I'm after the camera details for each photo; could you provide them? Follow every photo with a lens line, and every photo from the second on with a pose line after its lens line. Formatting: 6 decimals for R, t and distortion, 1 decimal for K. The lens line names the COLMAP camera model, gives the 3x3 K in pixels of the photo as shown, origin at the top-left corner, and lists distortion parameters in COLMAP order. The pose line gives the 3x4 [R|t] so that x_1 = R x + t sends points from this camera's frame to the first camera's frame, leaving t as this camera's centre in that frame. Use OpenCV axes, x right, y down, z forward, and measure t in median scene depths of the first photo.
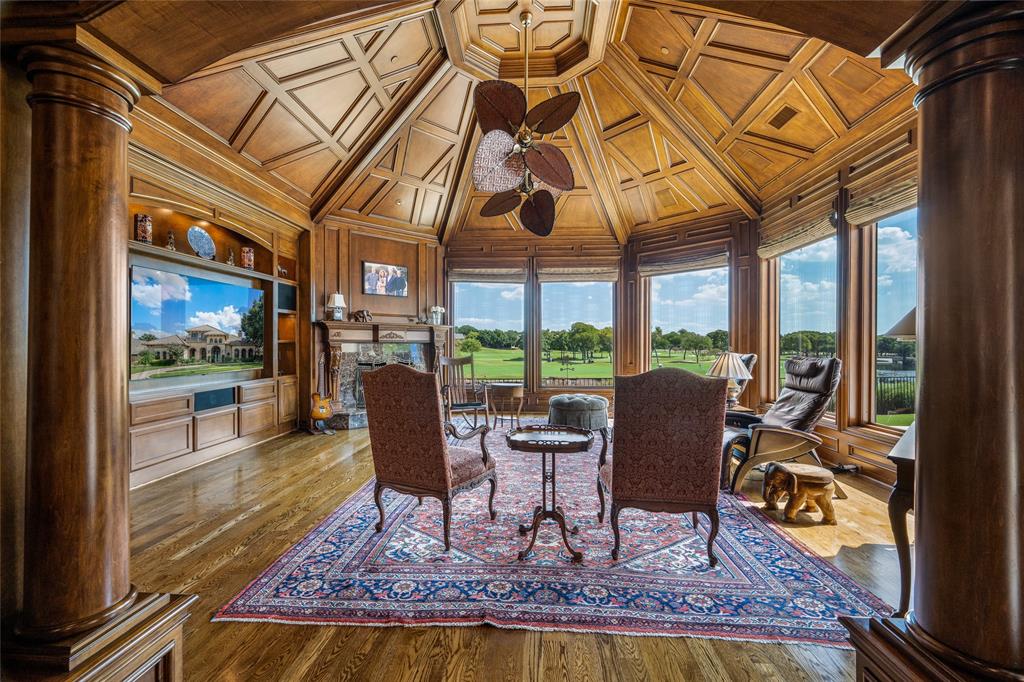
lens RADIAL K [[421.7, 0, 512.0], [0, 421.7, 341.0], [0, 0, 1]] dist [-0.000370, -0.000035]
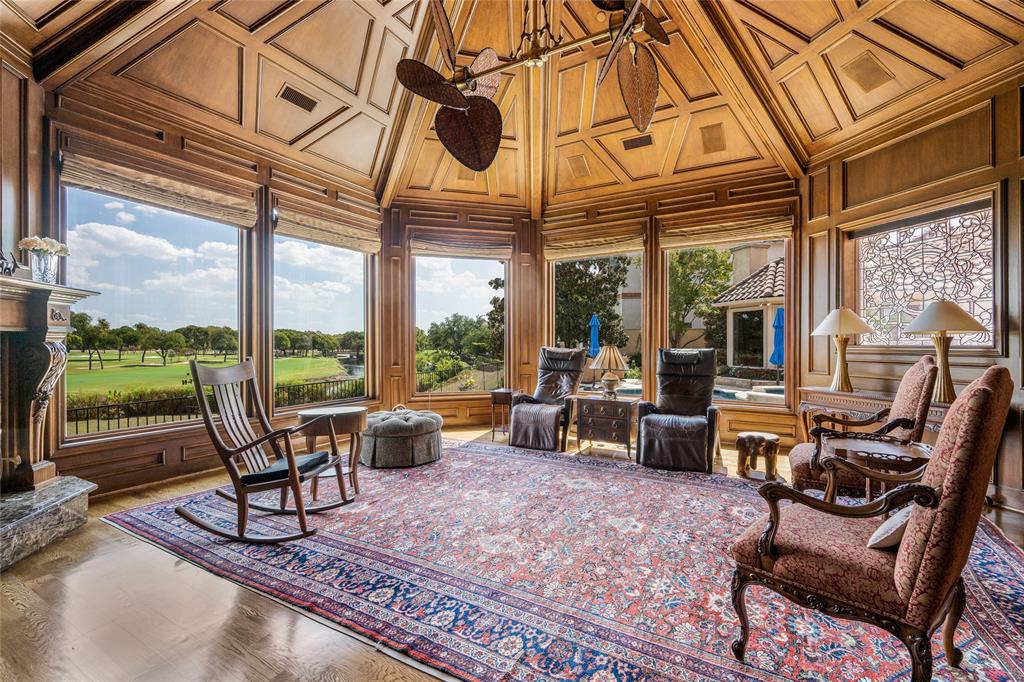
lens RADIAL K [[442.4, 0, 512.0], [0, 442.4, 341.0], [0, 0, 1]] dist [-0.022983, -0.000034]
pose [[0.431494, -0.001465, 0.902114, -0.613643], [-0.002289, 0.999994, 0.002719, 0.009678], [-0.902113, -0.003238, 0.431488, 0.825353]]
